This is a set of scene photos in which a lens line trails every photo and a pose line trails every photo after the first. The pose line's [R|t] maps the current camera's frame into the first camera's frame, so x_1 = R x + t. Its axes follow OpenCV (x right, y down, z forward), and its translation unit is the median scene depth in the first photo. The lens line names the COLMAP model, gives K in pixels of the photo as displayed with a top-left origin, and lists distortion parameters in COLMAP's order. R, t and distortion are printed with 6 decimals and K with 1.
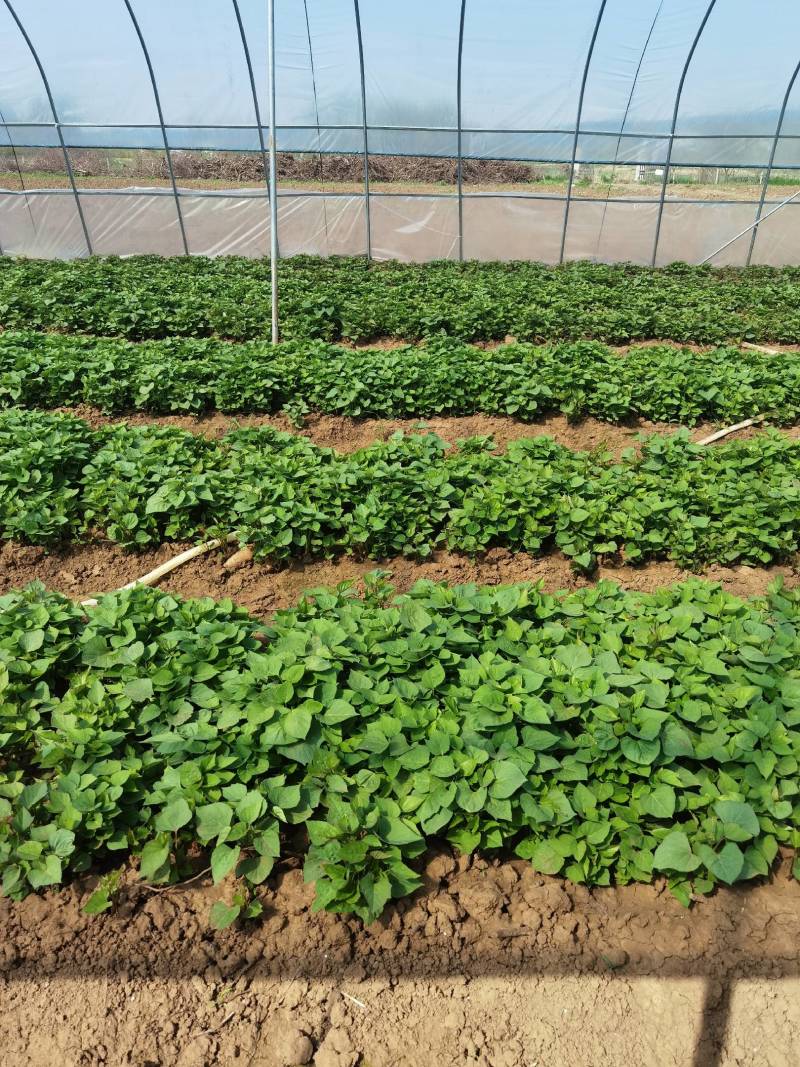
lens RADIAL K [[831.2, 0, 400.0], [0, 831.2, 533.5], [0, 0, 1]] dist [-0.001379, 0.005966]
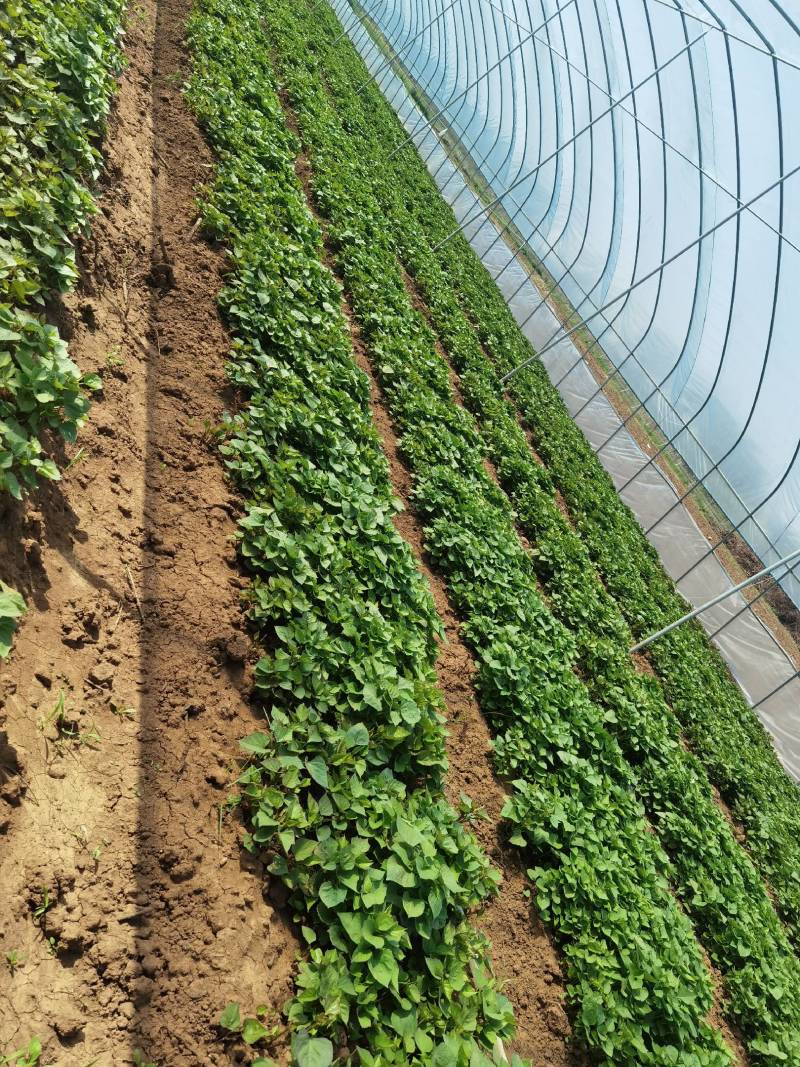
lens RADIAL K [[831.2, 0, 400.0], [0, 831.2, 533.5], [0, 0, 1]] dist [-0.001379, 0.005966]
pose [[0.214060, 0.669826, -0.710993, -0.139859], [-0.946628, 0.321814, 0.018177, 0.001020], [0.240983, 0.669155, 0.702964, -0.024628]]
